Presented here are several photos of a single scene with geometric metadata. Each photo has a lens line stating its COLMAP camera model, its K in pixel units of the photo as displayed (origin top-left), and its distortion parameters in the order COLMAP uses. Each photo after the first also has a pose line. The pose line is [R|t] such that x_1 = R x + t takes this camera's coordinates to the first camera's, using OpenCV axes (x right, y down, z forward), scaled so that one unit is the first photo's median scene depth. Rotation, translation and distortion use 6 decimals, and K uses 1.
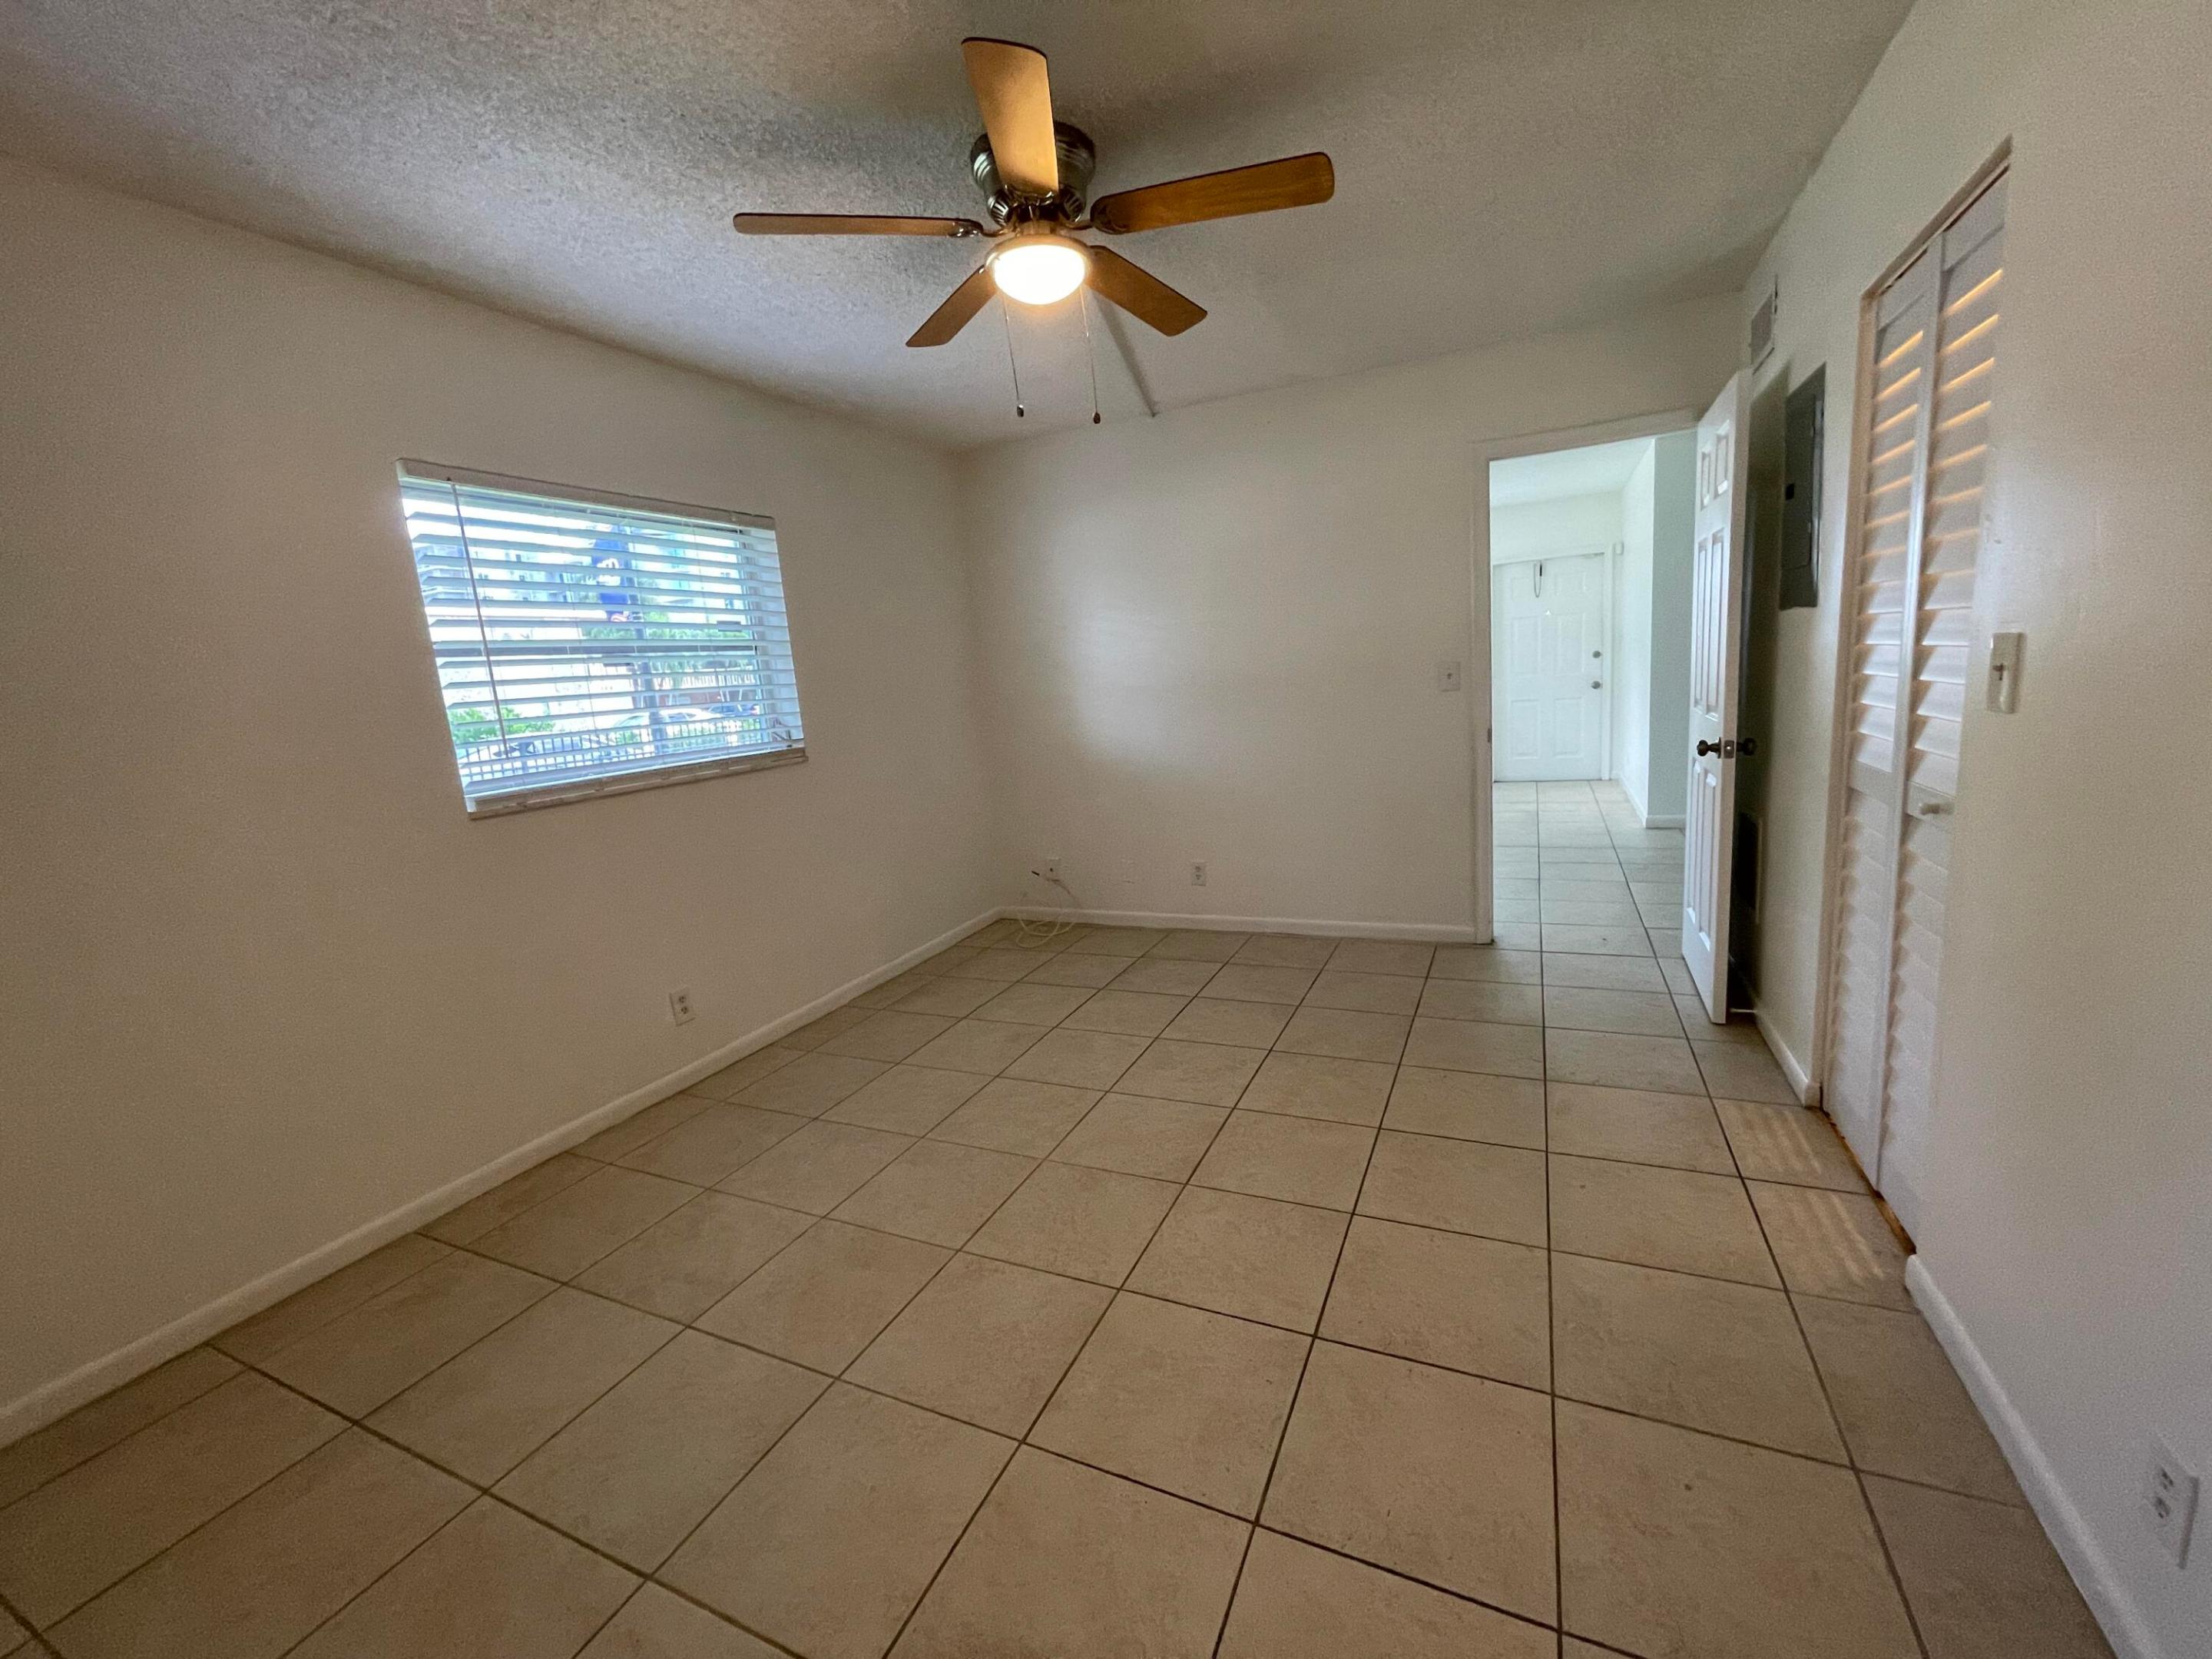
lens RADIAL K [[894.8, 0, 1100.0], [0, 894.8, 821.8], [0, 0, 1]] dist [-0.000841, -0.000143]
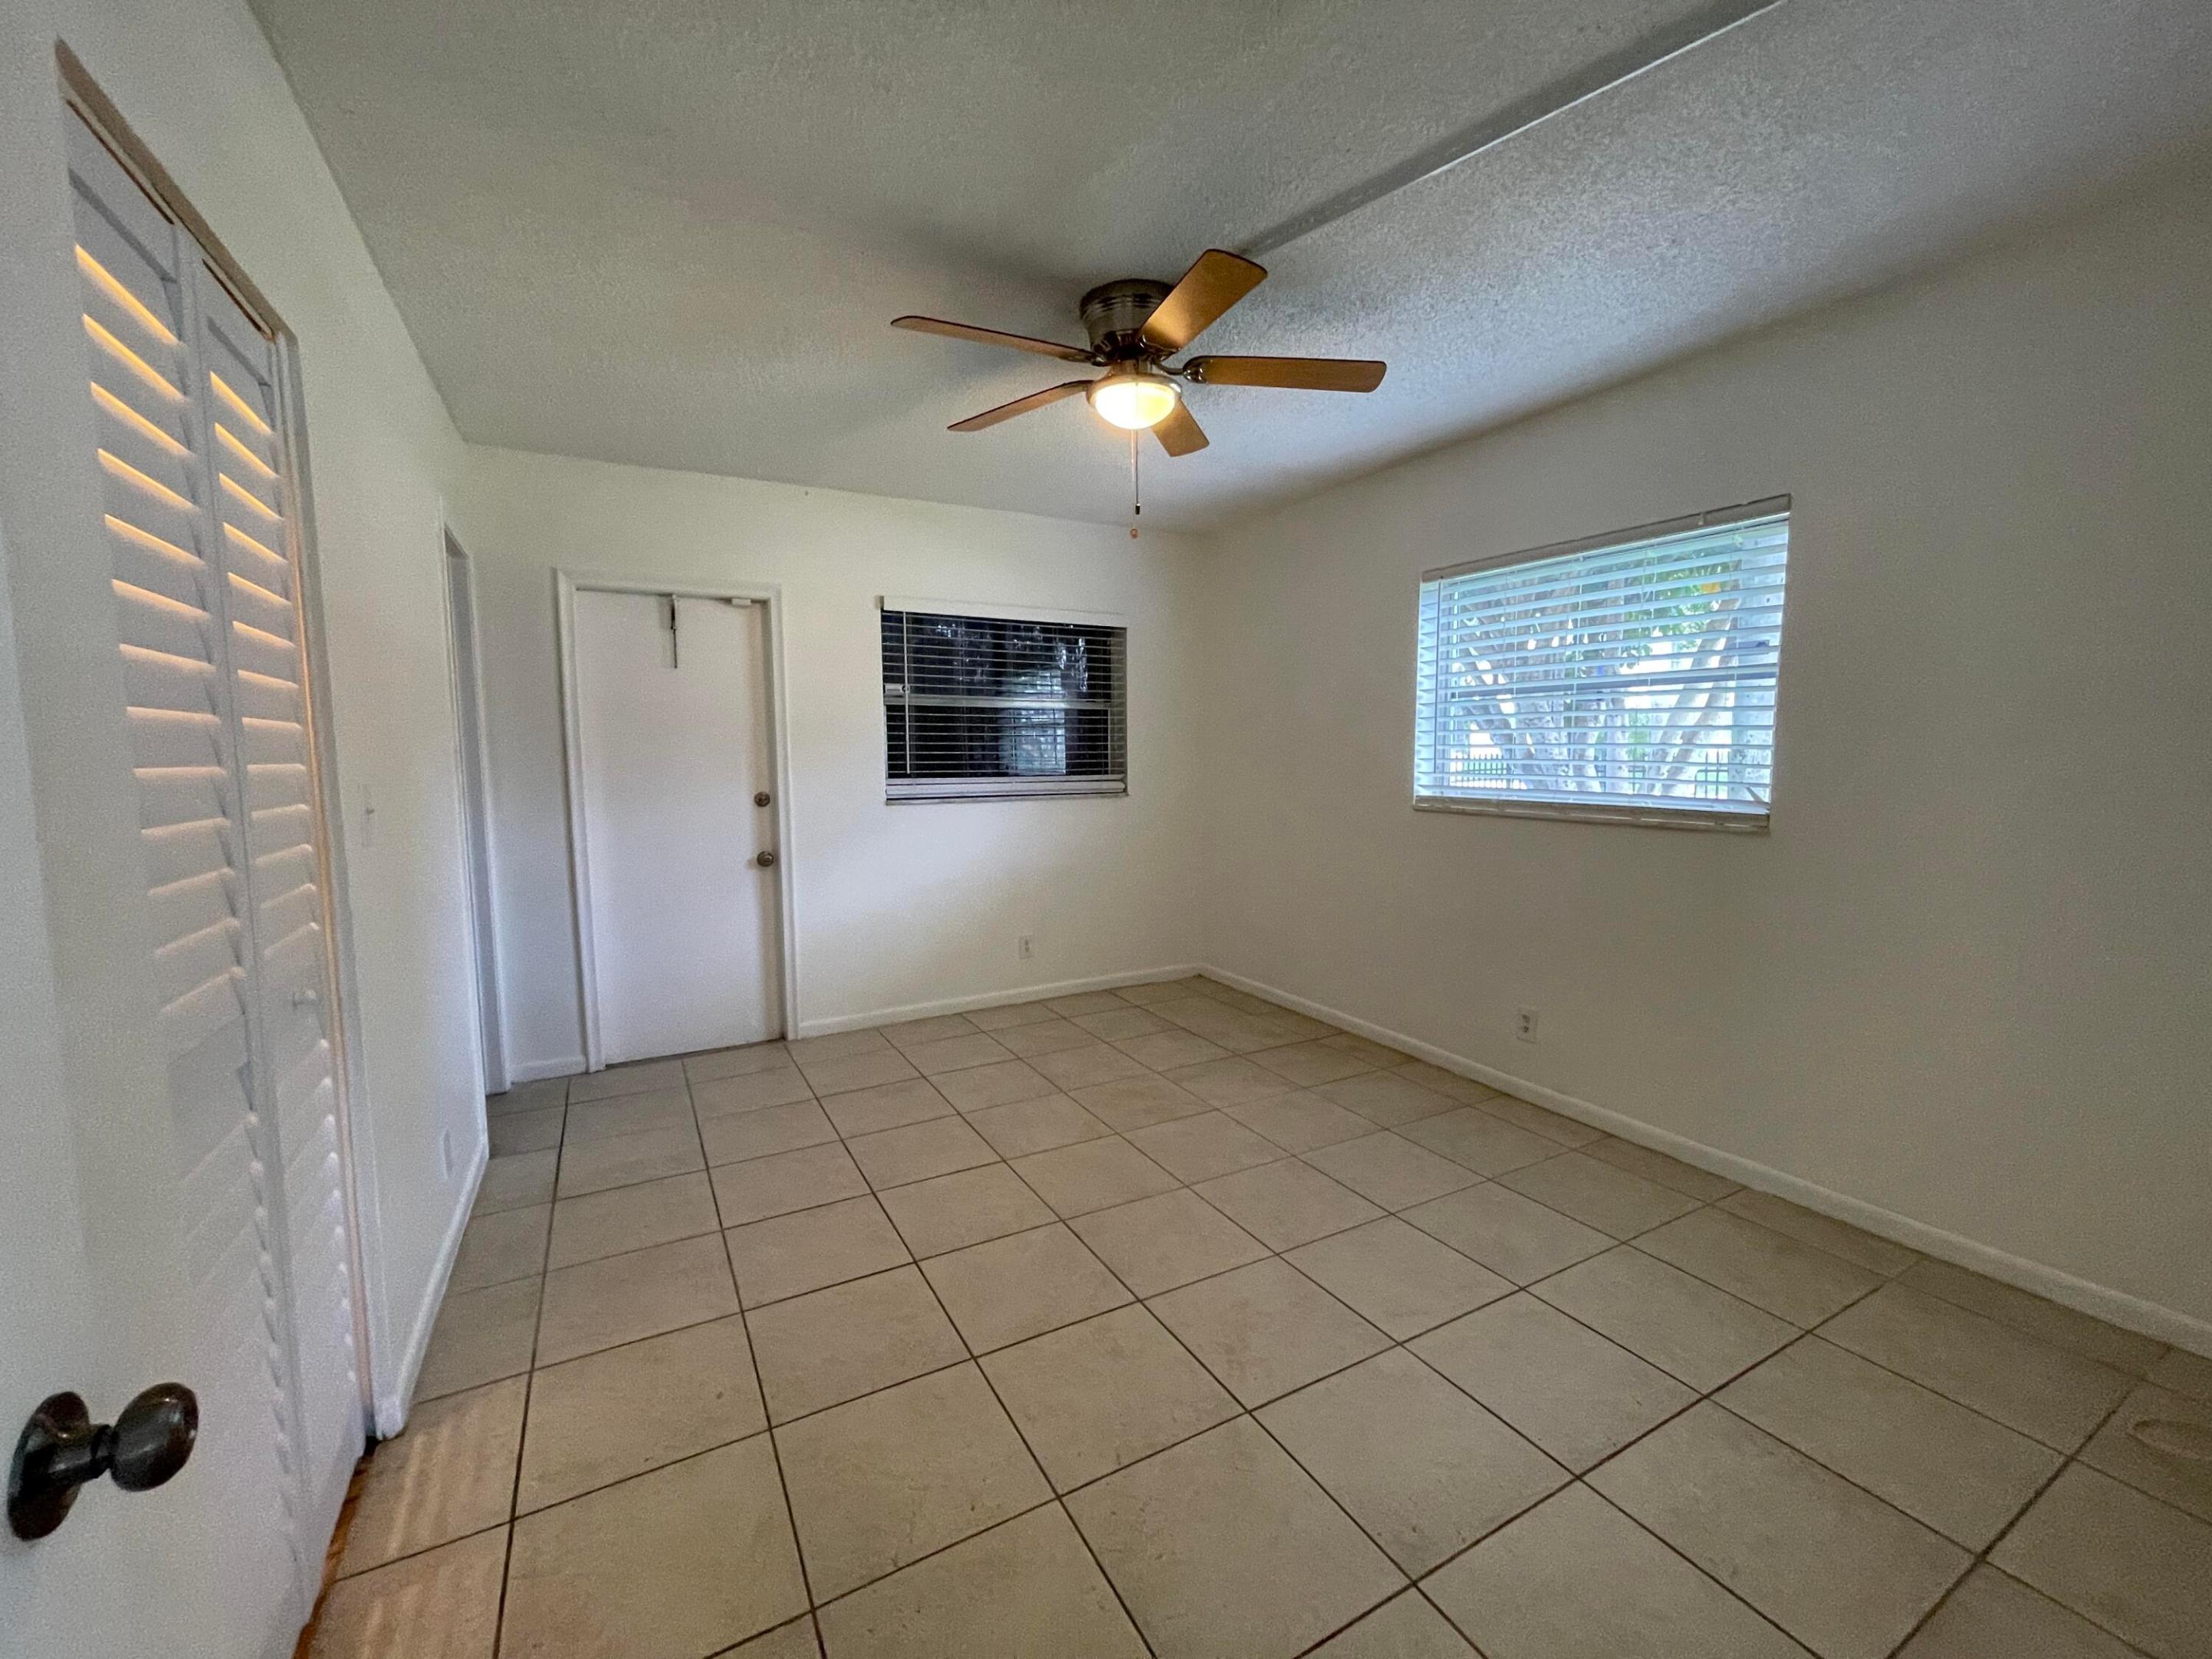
lens RADIAL K [[826.9, 0, 1096.5], [0, 826.9, 842.1], [0, 0, 1]] dist [-0.038108, -0.000088]
pose [[-0.573059, 0.166431, -0.802436, 0.612243], [-0.088974, 0.960738, 0.262804, -0.228475], [0.814670, 0.221998, -0.535752, 1.138531]]
